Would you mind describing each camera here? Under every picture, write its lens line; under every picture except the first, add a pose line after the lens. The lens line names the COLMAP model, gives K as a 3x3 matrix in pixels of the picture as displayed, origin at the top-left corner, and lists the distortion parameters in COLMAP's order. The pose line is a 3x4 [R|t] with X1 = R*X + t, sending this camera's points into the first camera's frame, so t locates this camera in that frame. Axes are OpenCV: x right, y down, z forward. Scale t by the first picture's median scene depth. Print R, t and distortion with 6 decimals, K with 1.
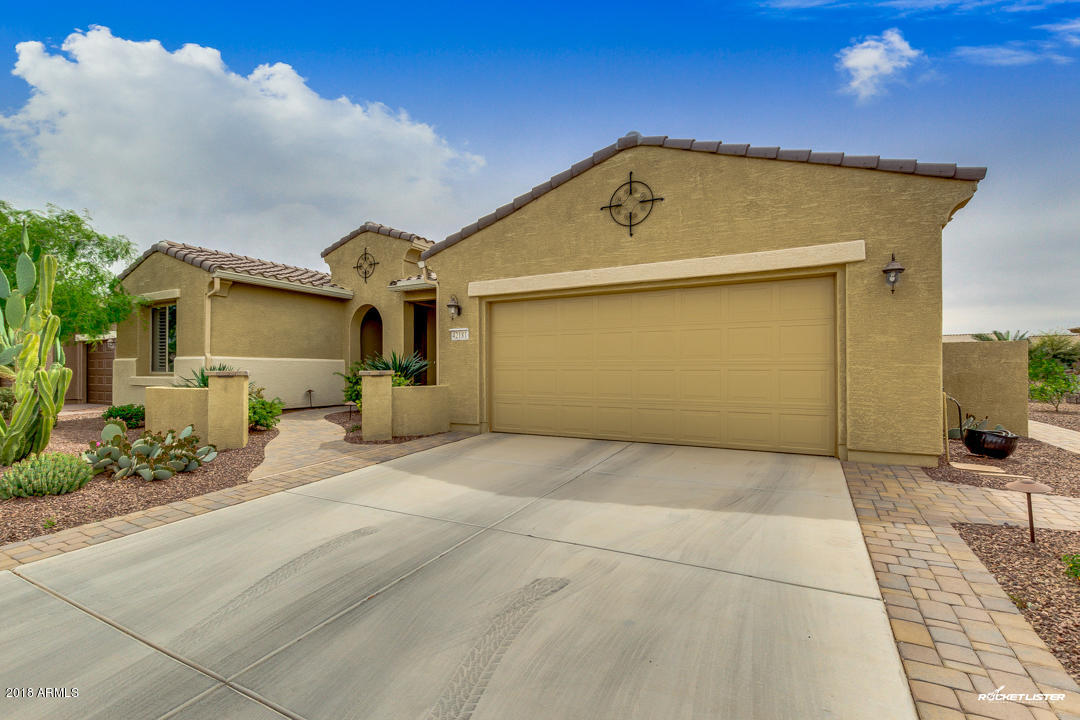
lens RADIAL K [[493.6, 0, 540.6], [0, 493.6, 360.9], [0, 0, 1]] dist [0.008926, -0.004755]
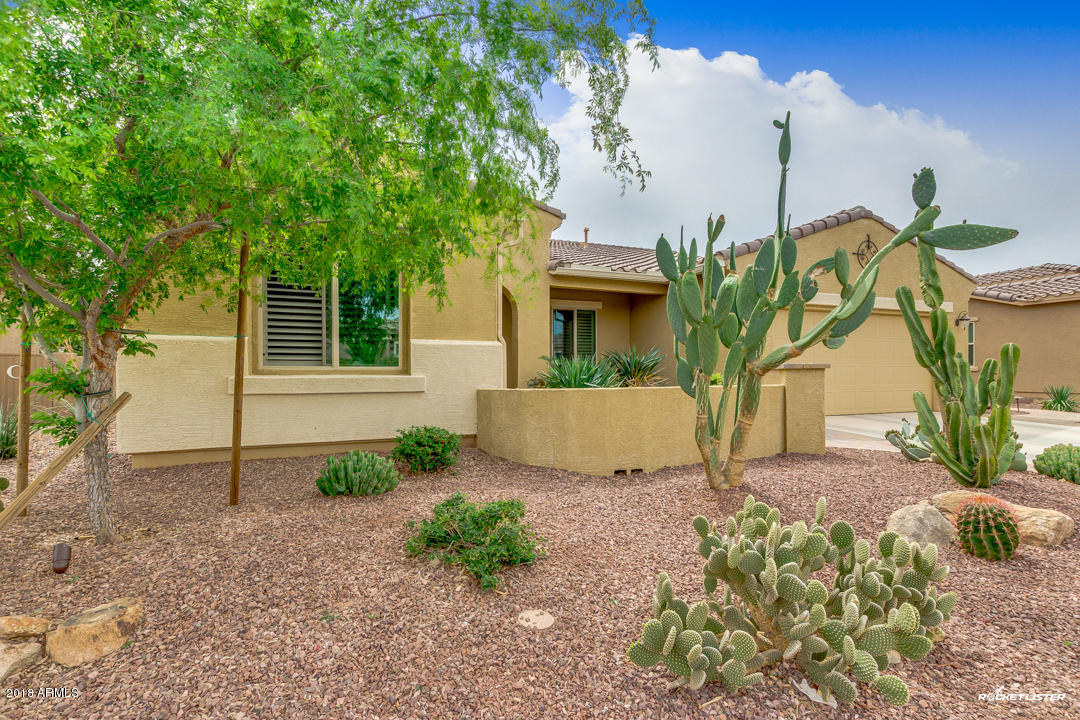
lens RADIAL K [[493.6, 0, 538.1], [0, 493.6, 364.1], [0, 0, 1]] dist [0.008926, -0.004755]
pose [[0.647140, 0.008665, 0.762322, -1.541691], [-0.013067, 0.999915, -0.000272, 0.026081], [-0.762259, -0.009785, 0.647198, 0.750809]]
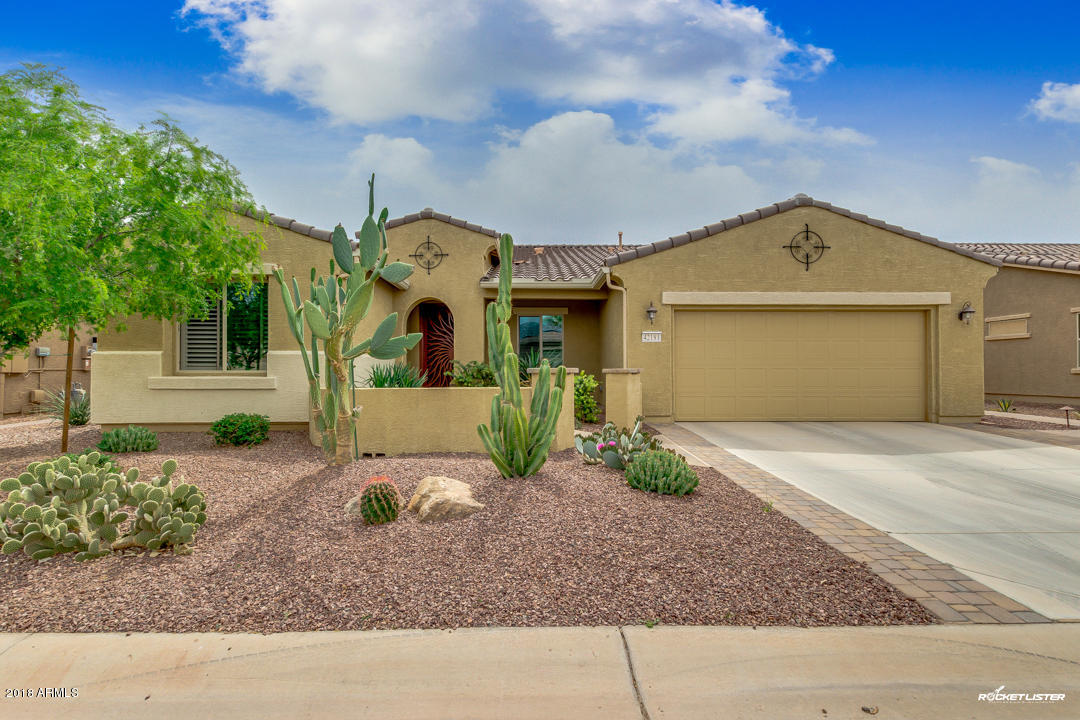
lens RADIAL K [[493.6, 0, 534.7], [0, 493.6, 361.1], [0, 0, 1]] dist [0.008926, -0.004755]
pose [[0.868580, 0.010245, 0.495443, -1.094480], [-0.009915, 0.999945, -0.003295, 0.009172], [-0.495450, -0.002050, 0.868634, 0.174223]]
